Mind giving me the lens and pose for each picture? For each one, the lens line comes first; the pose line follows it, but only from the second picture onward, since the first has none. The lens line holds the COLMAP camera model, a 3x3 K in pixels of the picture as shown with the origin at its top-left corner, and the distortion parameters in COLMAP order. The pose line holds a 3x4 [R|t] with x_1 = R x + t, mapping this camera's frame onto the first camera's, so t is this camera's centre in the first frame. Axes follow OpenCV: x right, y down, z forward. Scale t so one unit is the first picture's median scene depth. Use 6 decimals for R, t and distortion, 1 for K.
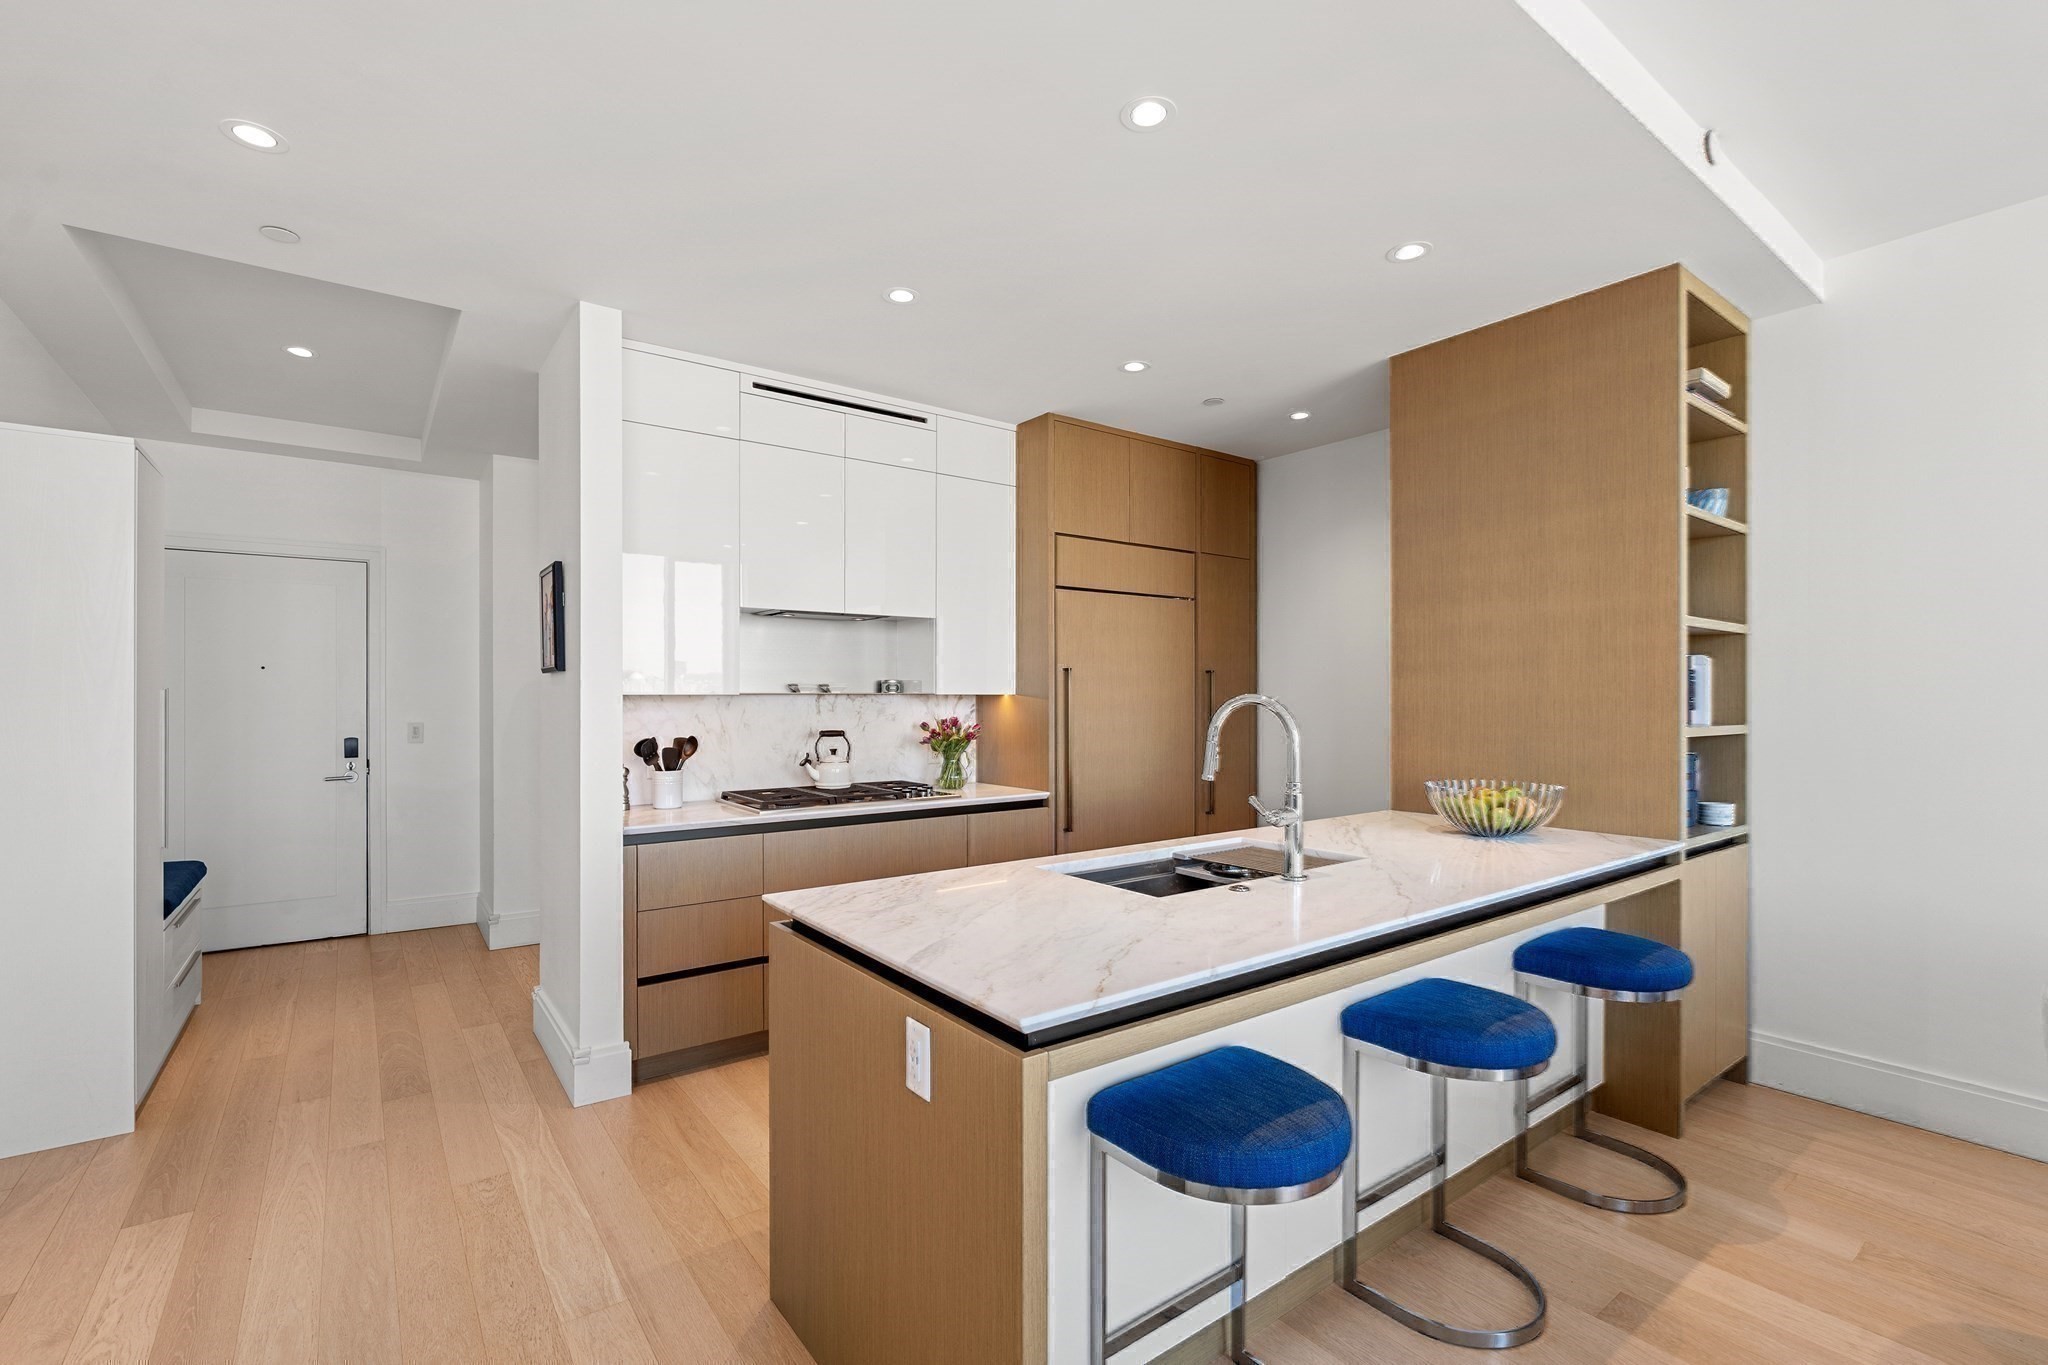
lens RADIAL K [[919.1, 0, 1027.9], [0, 919.1, 683.1], [0, 0, 1]] dist [0.012275, -0.000896]
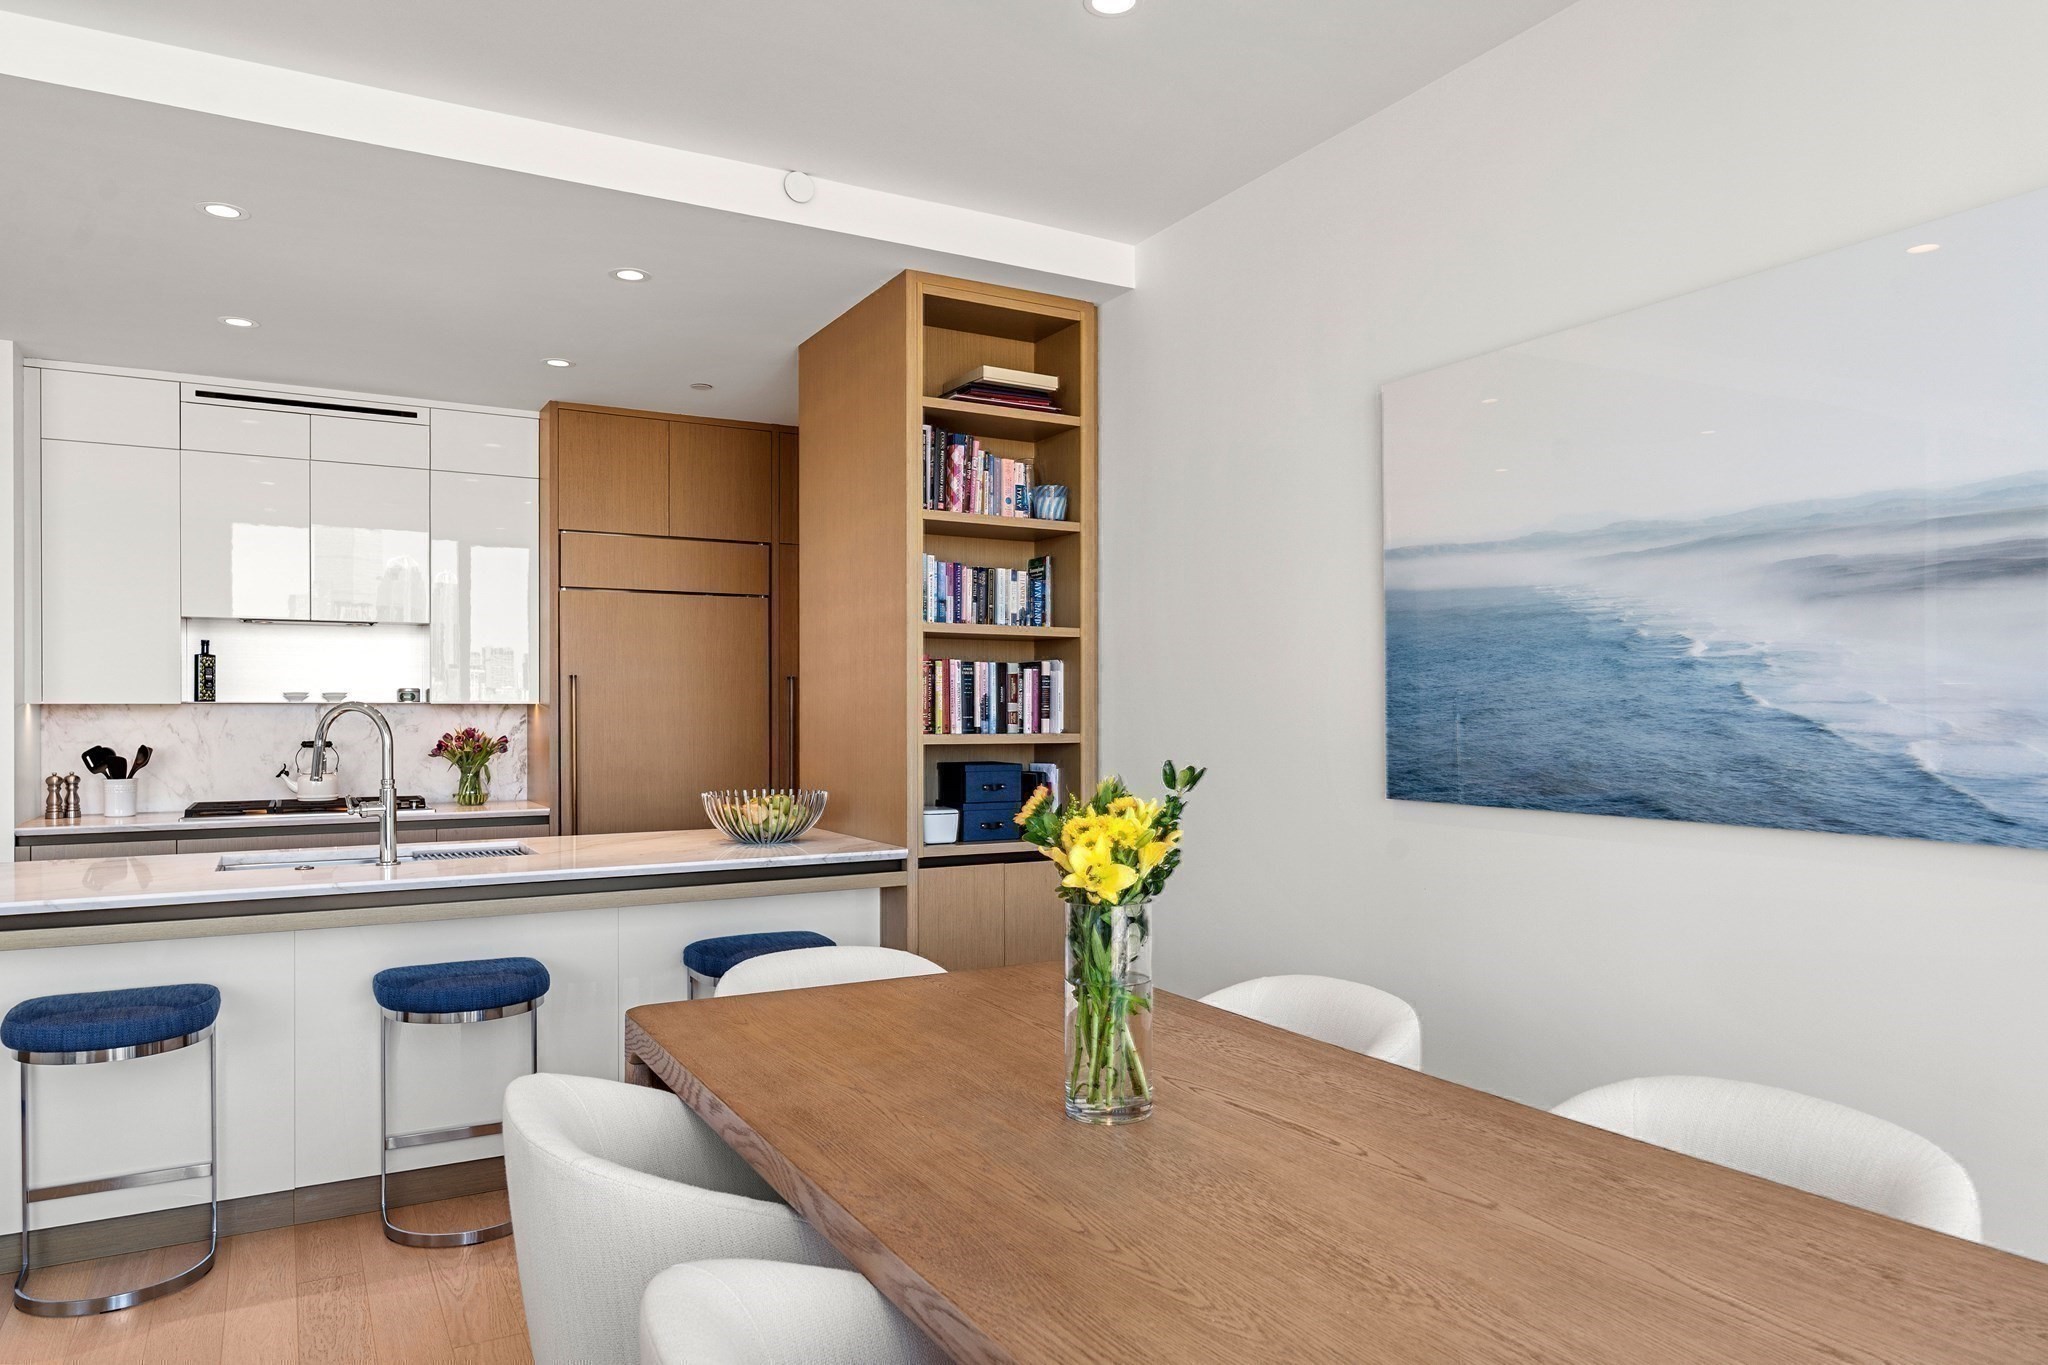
lens RADIAL K [[1304.0, 0, 1022.9], [0, 1304.0, 700.2], [0, 0, 1]] dist [-0.000107, -0.000354]
pose [[0.992250, -0.001451, -0.124250, 0.680157], [0.002086, 0.999985, 0.004982, 0.003138], [0.124241, -0.005203, 0.992238, -0.259254]]
